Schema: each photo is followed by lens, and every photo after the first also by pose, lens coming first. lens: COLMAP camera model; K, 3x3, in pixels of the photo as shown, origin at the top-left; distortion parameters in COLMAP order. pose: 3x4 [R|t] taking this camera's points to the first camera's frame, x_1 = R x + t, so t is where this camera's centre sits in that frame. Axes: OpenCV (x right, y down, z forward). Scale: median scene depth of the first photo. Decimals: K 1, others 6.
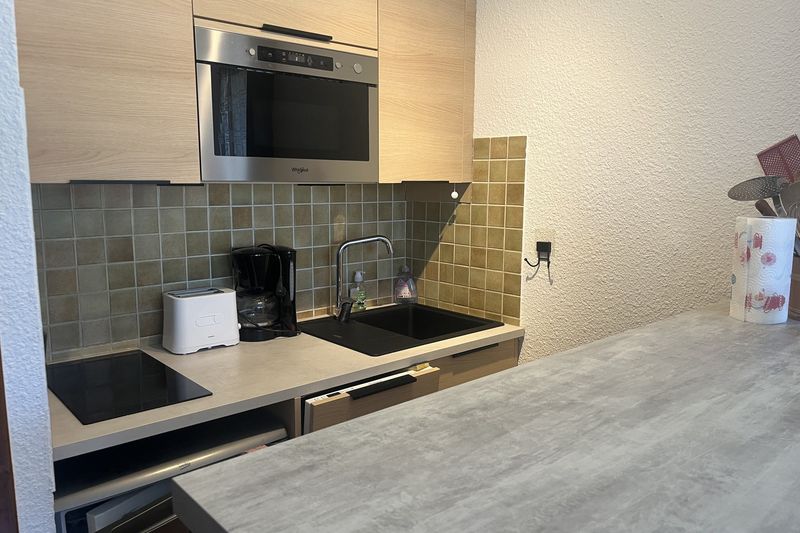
lens RADIAL K [[607.3, 0, 401.0], [0, 607.3, 268.0], [0, 0, 1]] dist [0.057441, -0.079627]
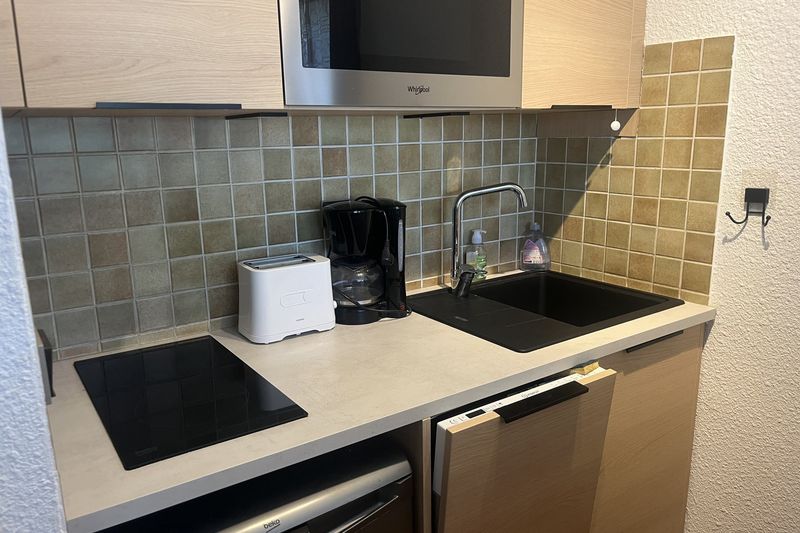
lens RADIAL K [[607.3, 0, 401.0], [0, 607.3, 268.0], [0, 0, 1]] dist [0.057441, -0.079627]
pose [[0.993331, 0.003096, -0.115259, -0.089800], [0.006114, 0.996819, 0.079465, -0.010236], [0.115138, -0.079640, 0.990152, 0.245388]]
